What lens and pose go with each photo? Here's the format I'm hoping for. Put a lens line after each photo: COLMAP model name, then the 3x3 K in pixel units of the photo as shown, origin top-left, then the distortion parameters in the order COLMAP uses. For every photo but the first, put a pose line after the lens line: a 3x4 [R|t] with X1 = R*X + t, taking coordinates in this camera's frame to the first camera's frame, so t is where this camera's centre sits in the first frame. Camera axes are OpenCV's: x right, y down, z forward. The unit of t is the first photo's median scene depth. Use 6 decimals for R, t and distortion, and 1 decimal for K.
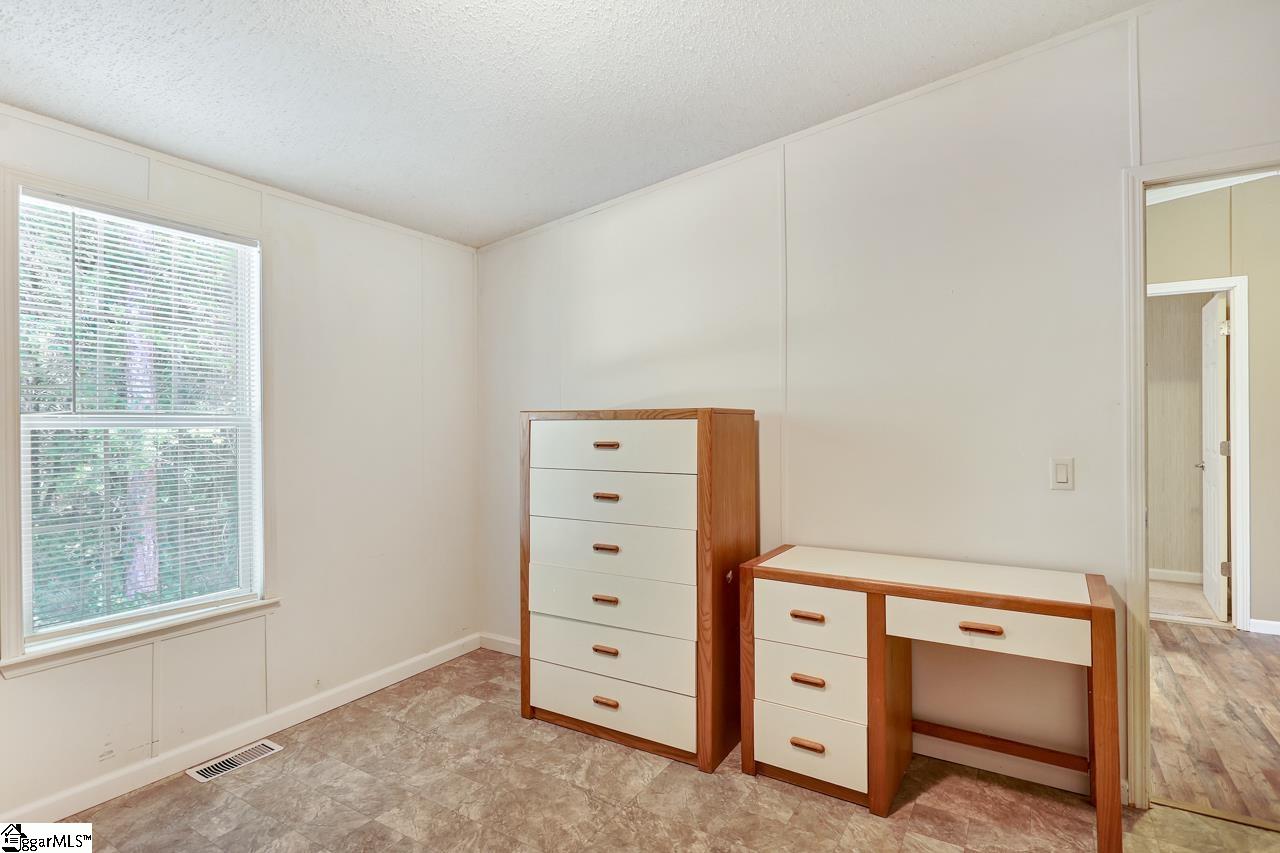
lens RADIAL K [[642.9, 0, 630.6], [0, 642.9, 420.4], [0, 0, 1]] dist [-0.004697, -0.000987]
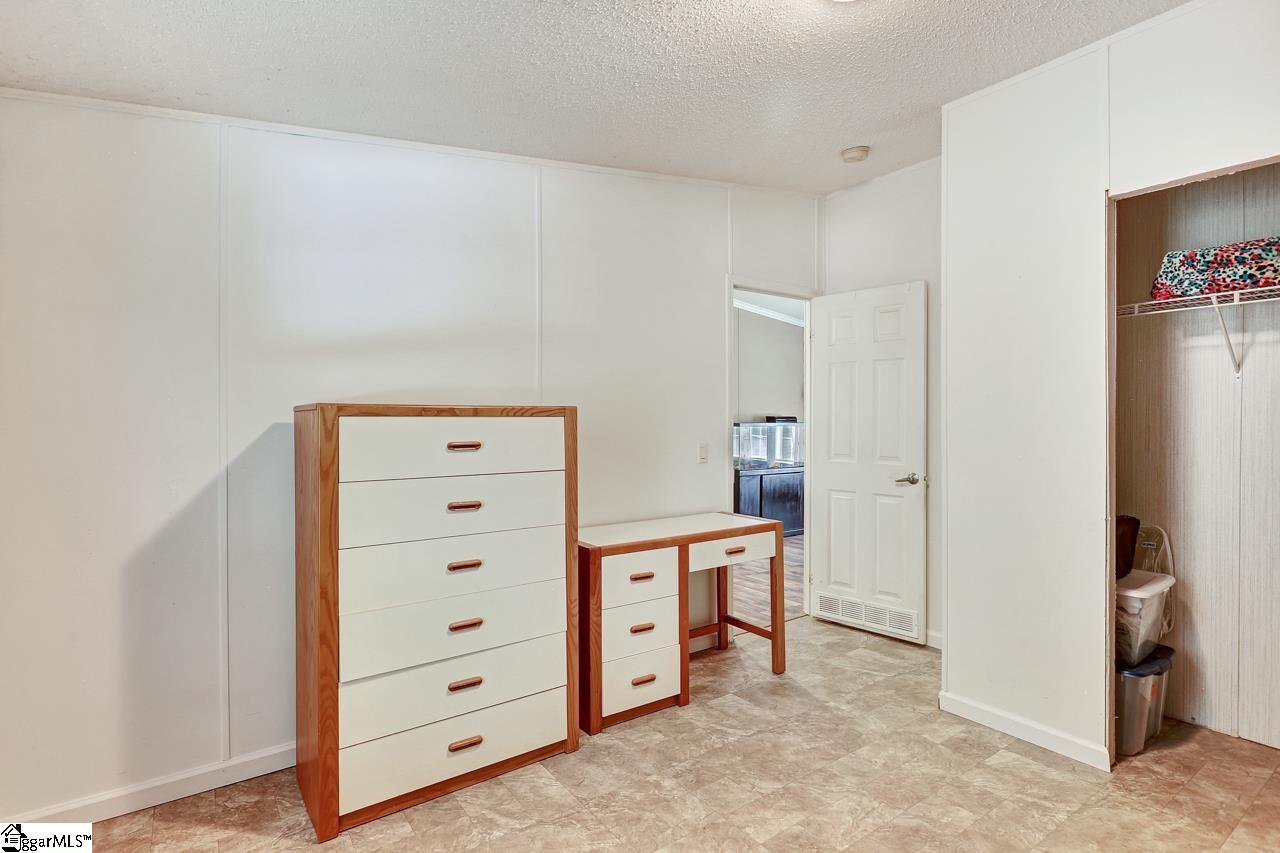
lens RADIAL K [[648.7, 0, 642.1], [0, 648.7, 424.3], [0, 0, 1]] dist [0.000605, 0.000551]
pose [[0.369497, -0.003084, 0.929227, -0.848668], [-0.007618, 0.999951, 0.006348, 0.002511], [-0.929201, -0.009425, 0.369456, 0.516011]]
